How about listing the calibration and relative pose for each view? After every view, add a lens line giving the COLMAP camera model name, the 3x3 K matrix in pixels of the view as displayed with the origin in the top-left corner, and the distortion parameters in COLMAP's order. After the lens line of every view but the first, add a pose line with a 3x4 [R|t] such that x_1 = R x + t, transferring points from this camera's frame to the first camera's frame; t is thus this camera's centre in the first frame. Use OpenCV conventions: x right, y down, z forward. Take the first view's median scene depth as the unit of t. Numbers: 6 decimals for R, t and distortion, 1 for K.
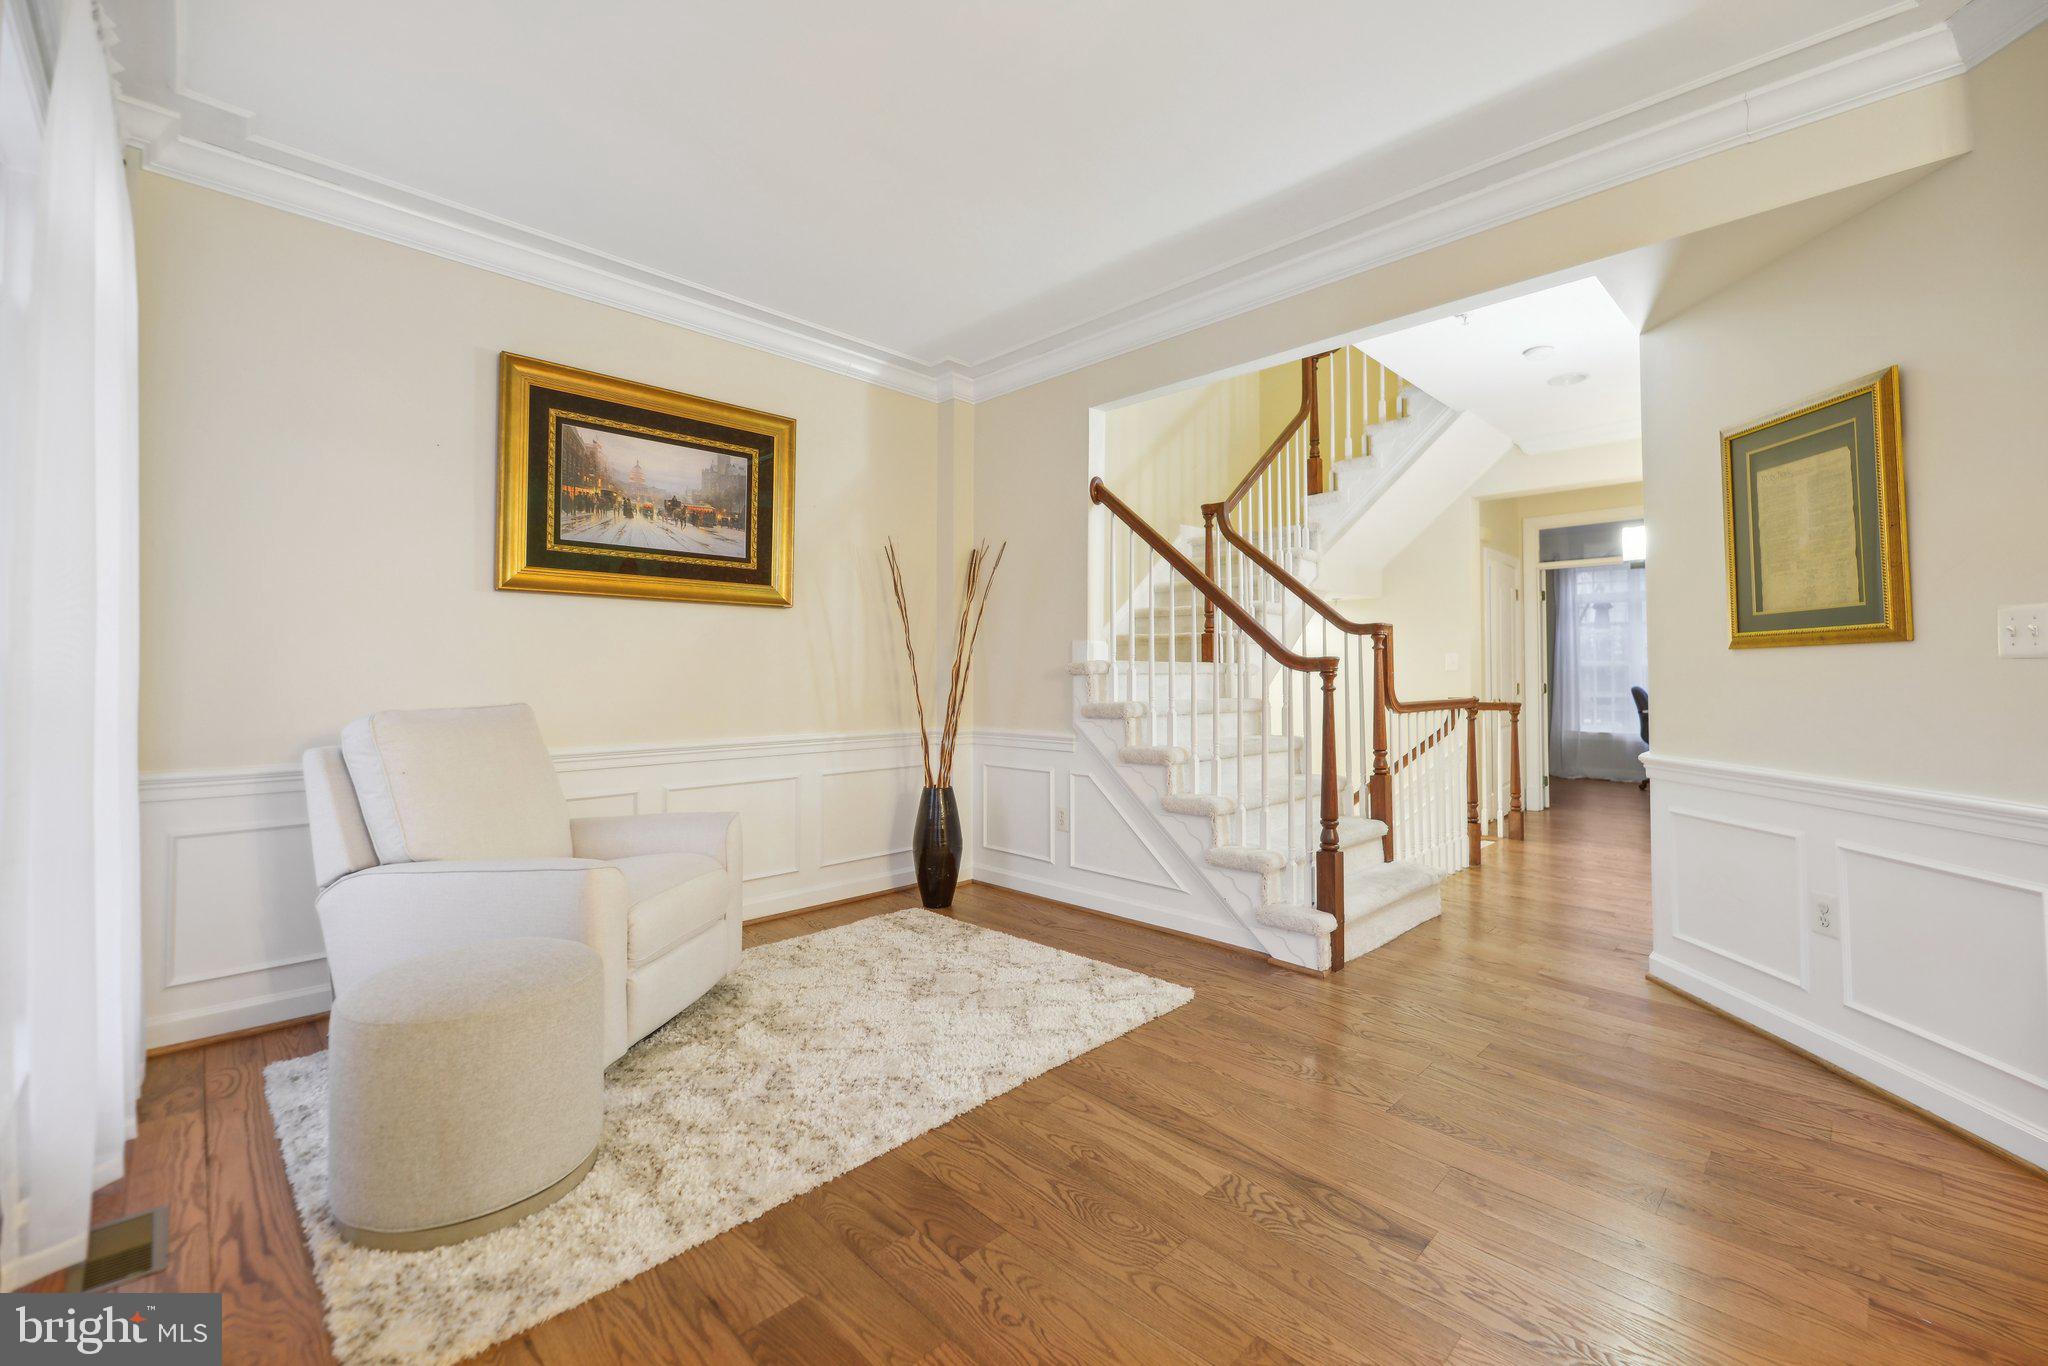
lens RADIAL K [[832.4, 0, 1065.7], [0, 832.4, 668.9], [0, 0, 1]] dist [-0.001923, -0.000283]
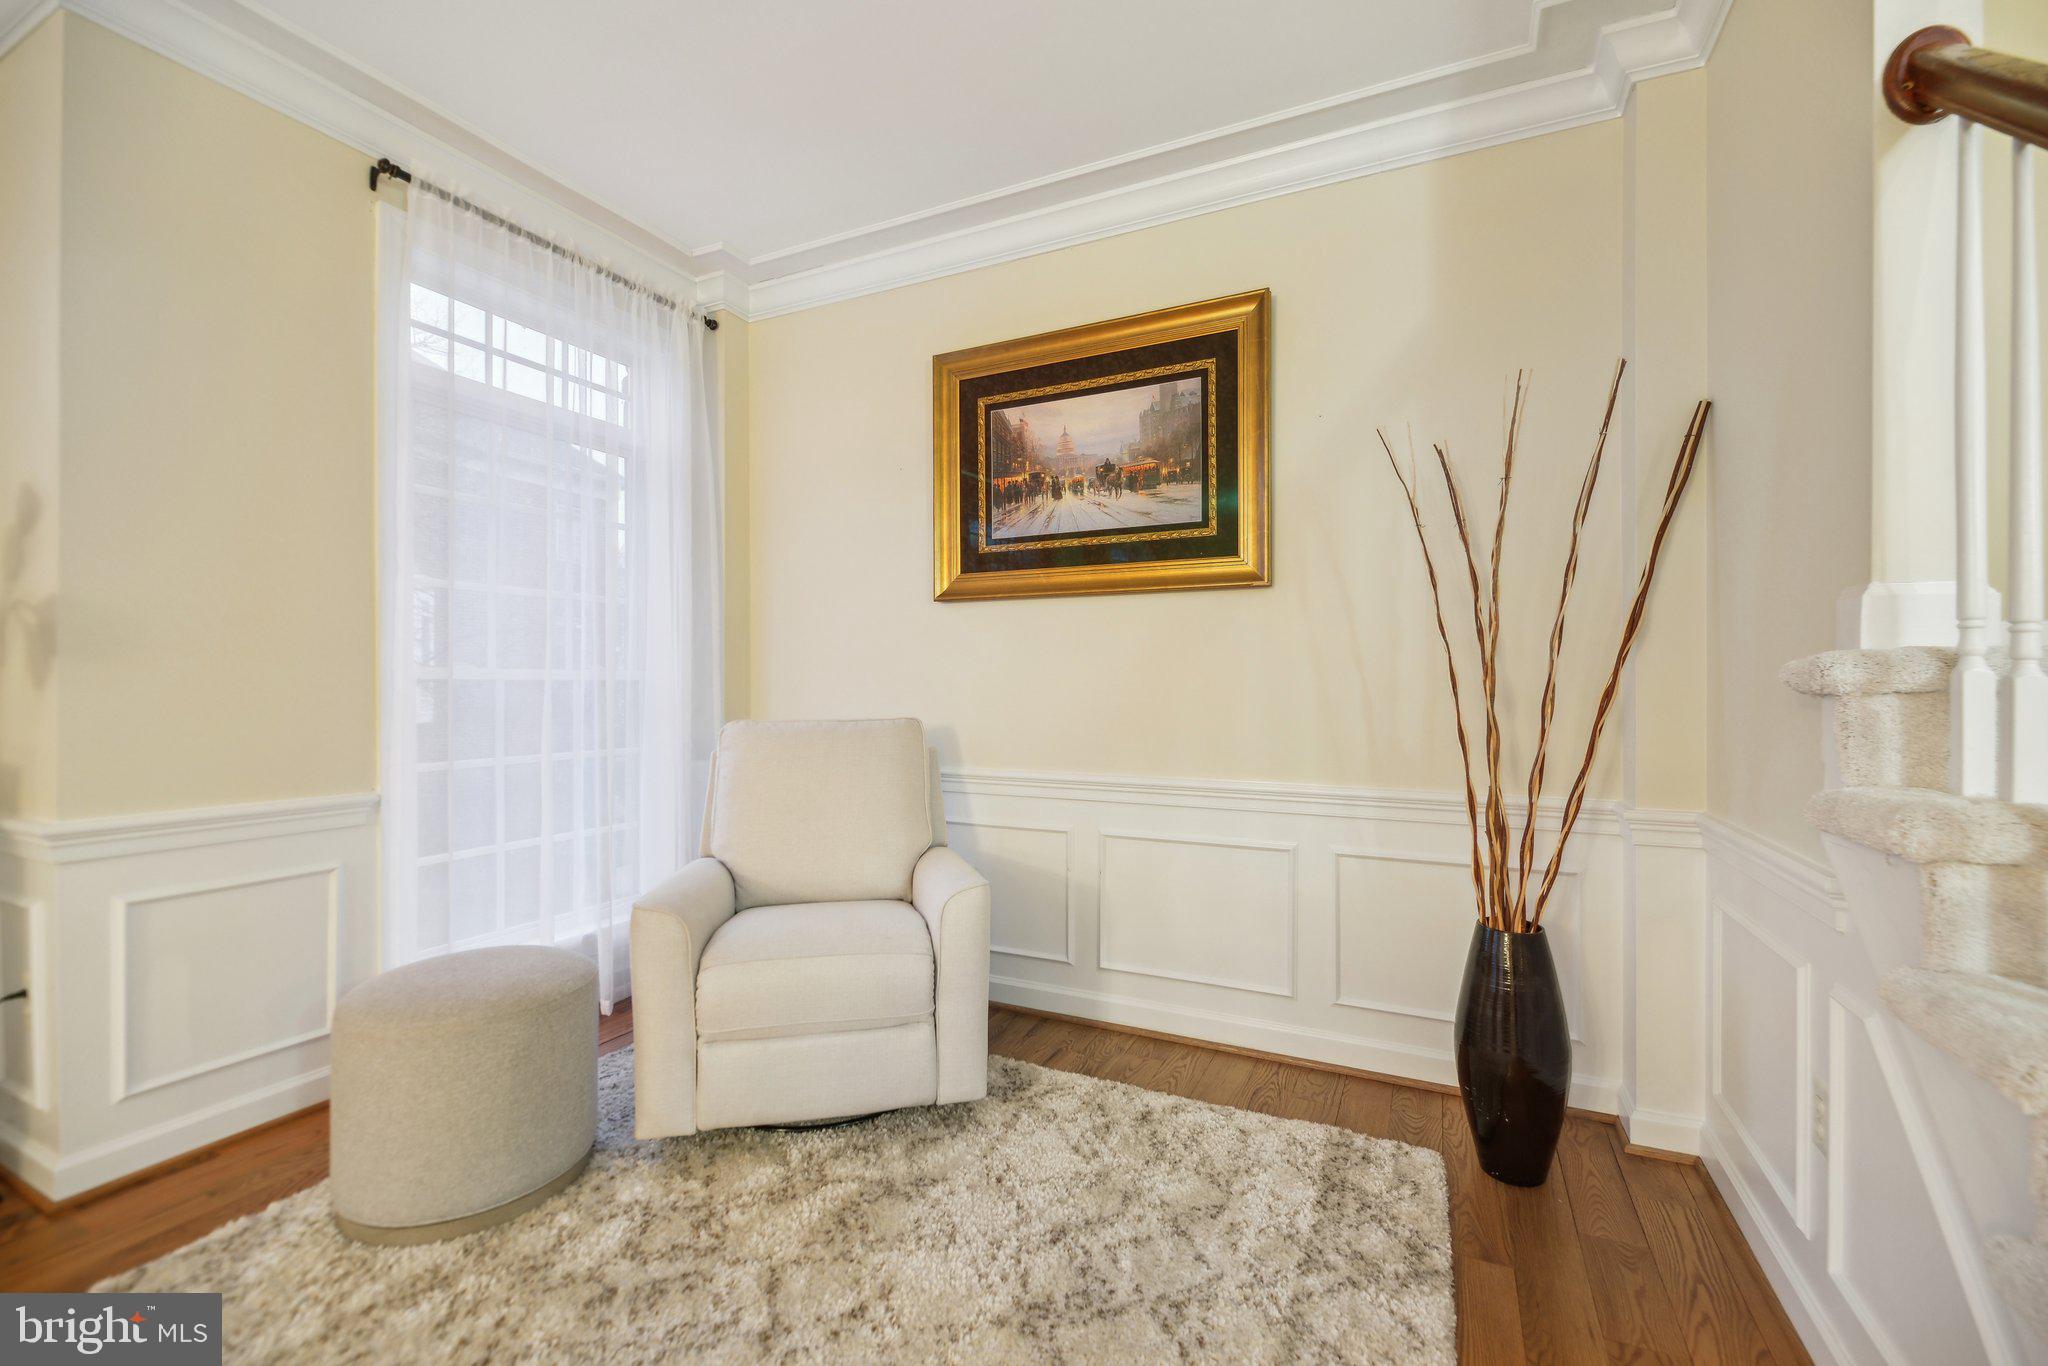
lens RADIAL K [[842.0, 0, 1036.2], [0, 842.0, 686.8], [0, 0, 1]] dist [0.001703, -0.003612]
pose [[0.312474, 0.002726, -0.949922, 0.266503], [0.004633, 0.999980, 0.004393, 0.001474], [0.949915, -0.005774, 0.312455, 0.718492]]
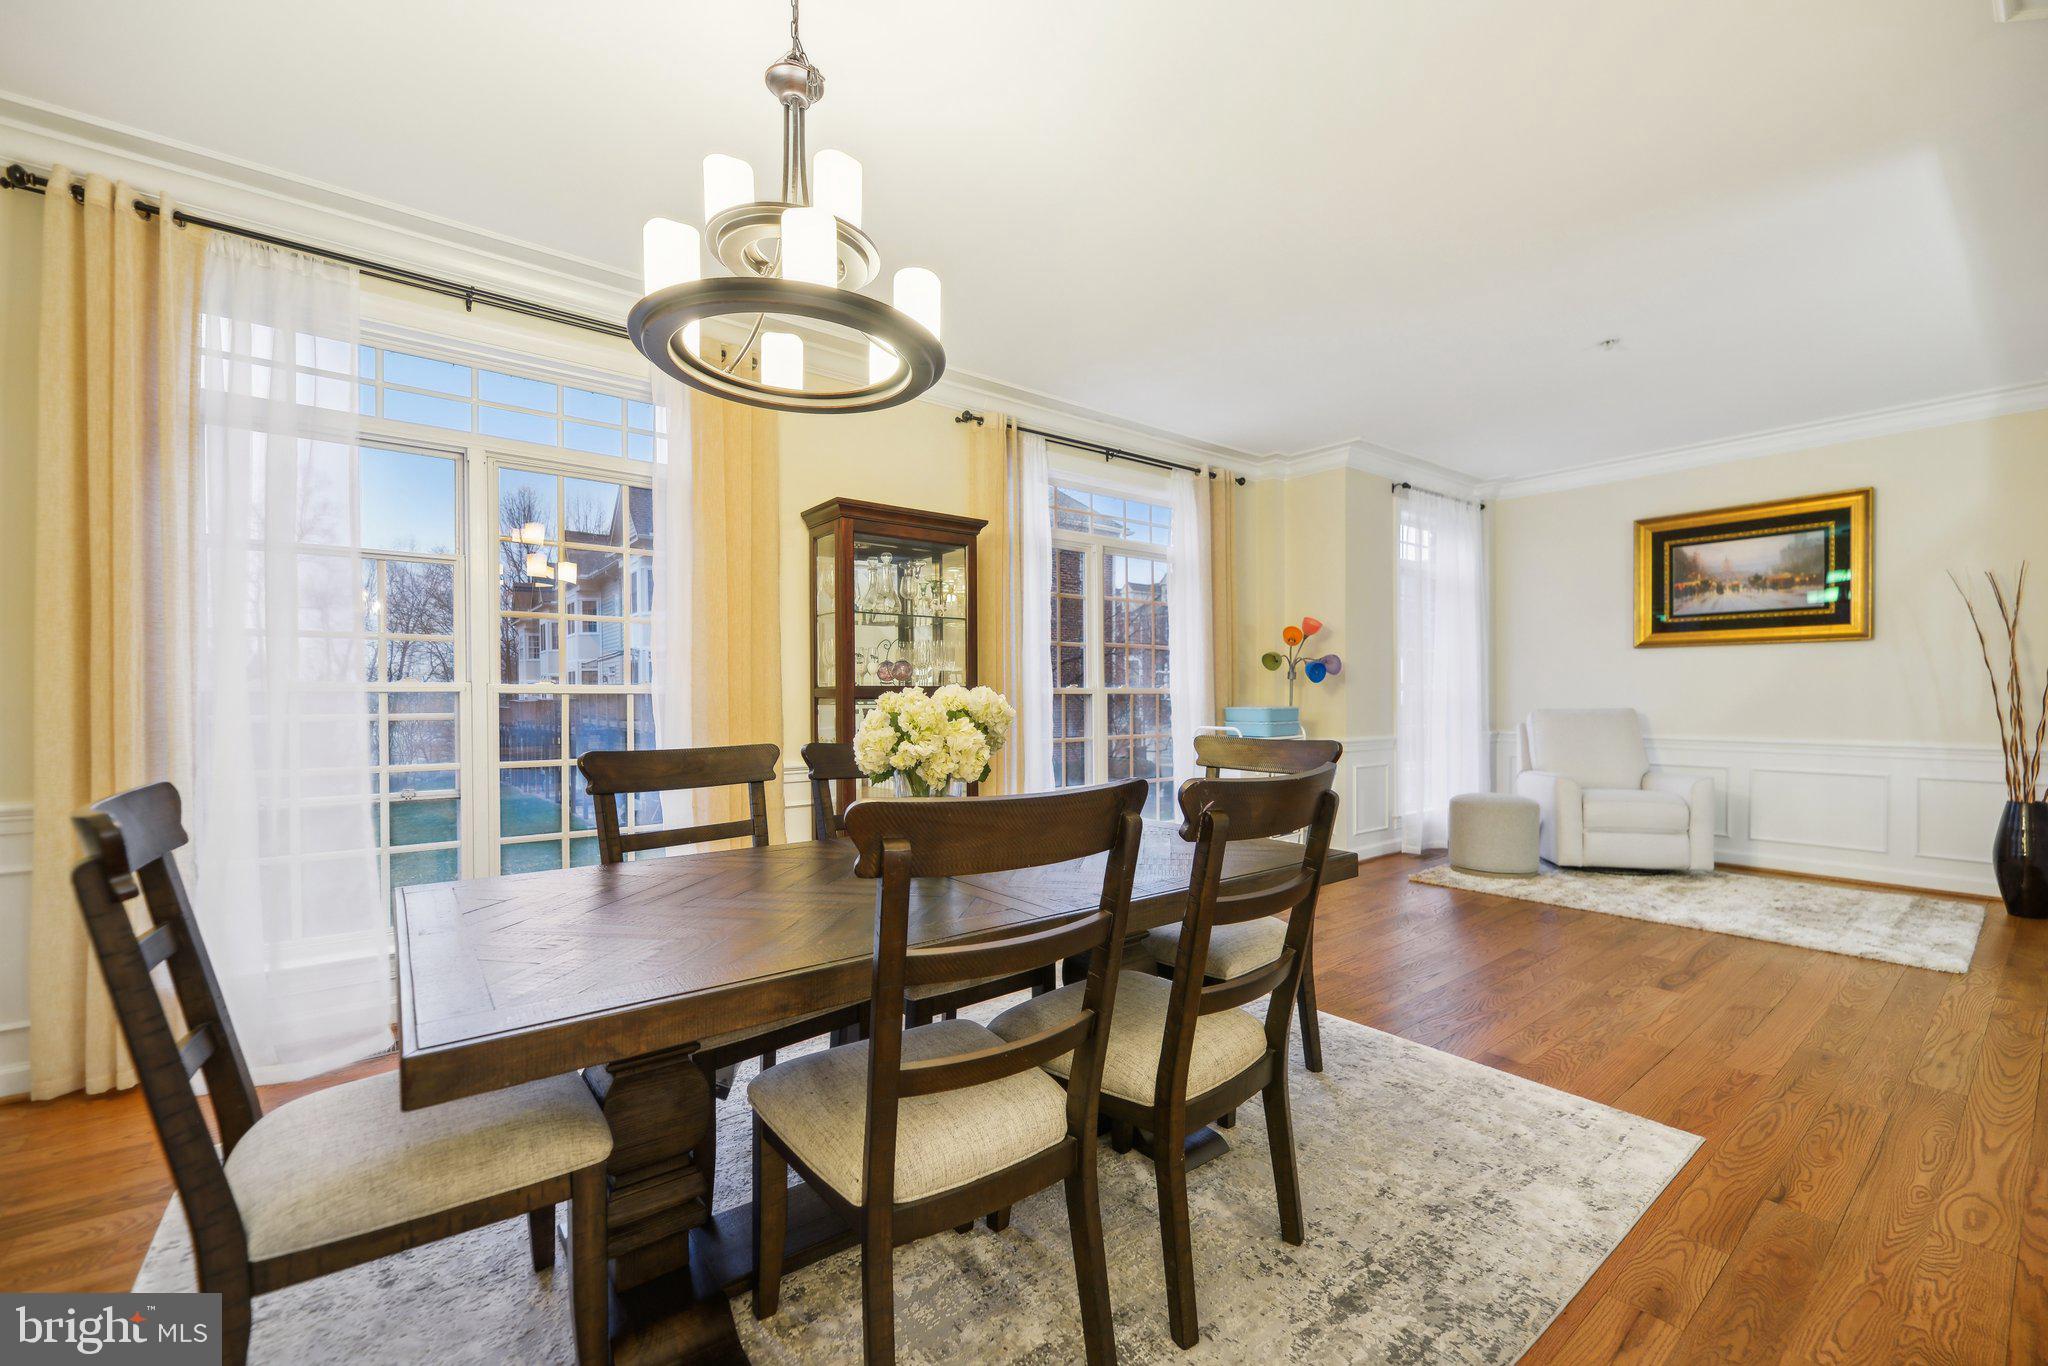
lens RADIAL K [[835.9, 0, 1024.3], [0, 835.9, 701.5], [0, 0, 1]] dist [-0.000605, -0.004888]
pose [[-0.136695, 0.009610, -0.990567, 1.236433], [0.009609, 0.999919, 0.008375, -0.002774], [0.990567, -0.008374, -0.136776, -0.100762]]
